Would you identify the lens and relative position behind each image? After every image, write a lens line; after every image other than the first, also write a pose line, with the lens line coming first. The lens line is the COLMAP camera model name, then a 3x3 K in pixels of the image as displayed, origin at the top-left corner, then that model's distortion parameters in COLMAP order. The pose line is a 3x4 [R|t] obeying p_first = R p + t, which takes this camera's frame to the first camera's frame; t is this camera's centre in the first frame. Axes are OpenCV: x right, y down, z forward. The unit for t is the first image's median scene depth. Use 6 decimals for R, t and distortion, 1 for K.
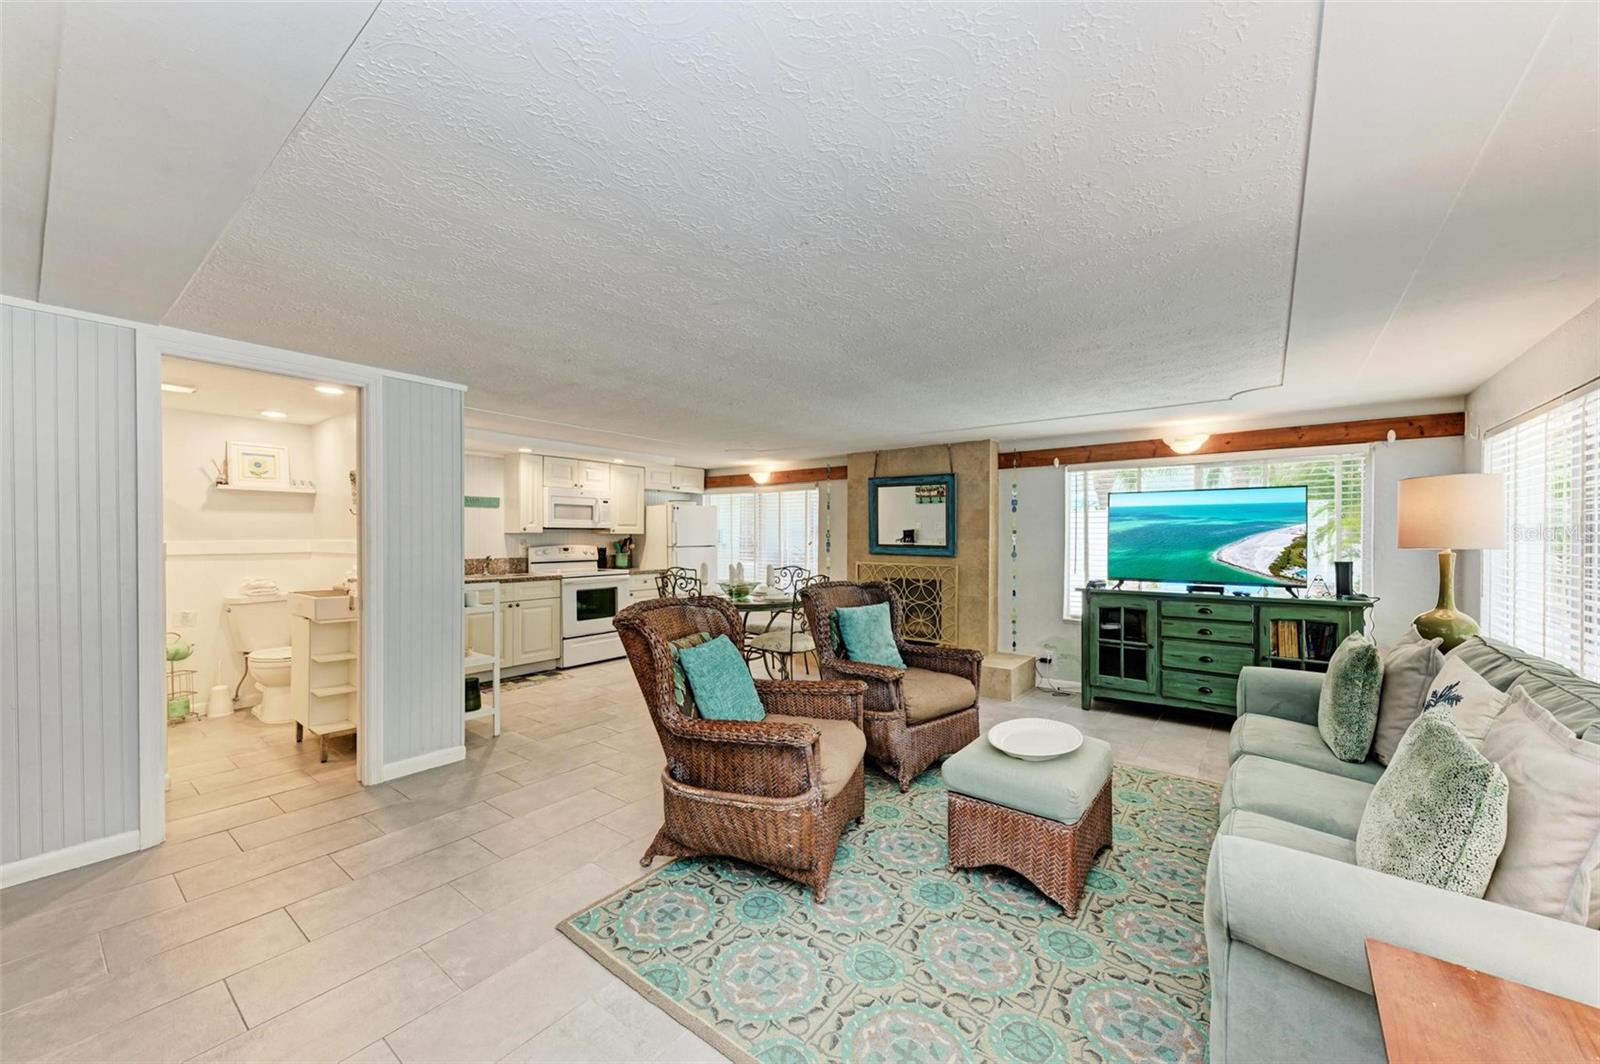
lens RADIAL K [[591.7, 0, 802.0], [0, 591.7, 541.2], [0, 0, 1]] dist [0.013493, -0.009097]
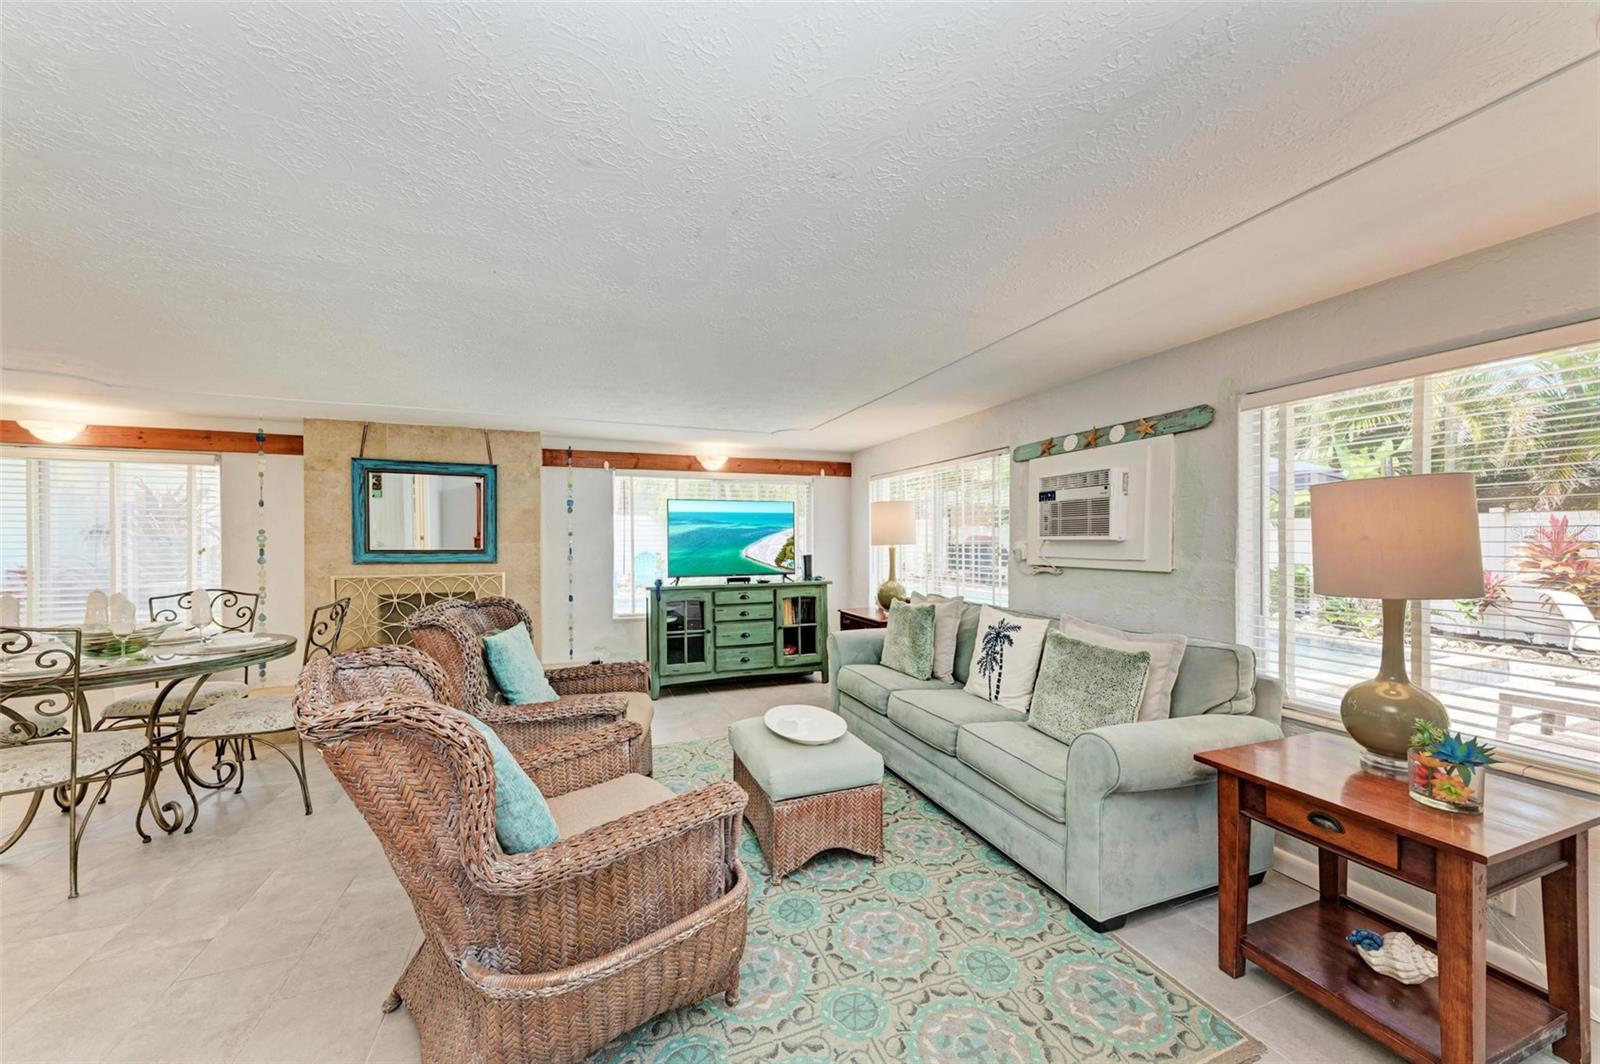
lens RADIAL K [[569.2, 0, 794.4], [0, 569.2, 539.8], [0, 0, 1]] dist [0.001048, 0.000038]
pose [[0.519502, -0.004617, 0.854457, -0.284581], [0.010871, 0.999940, -0.001207, -0.001387], [-0.854400, 0.009916, 0.519521, 0.266831]]
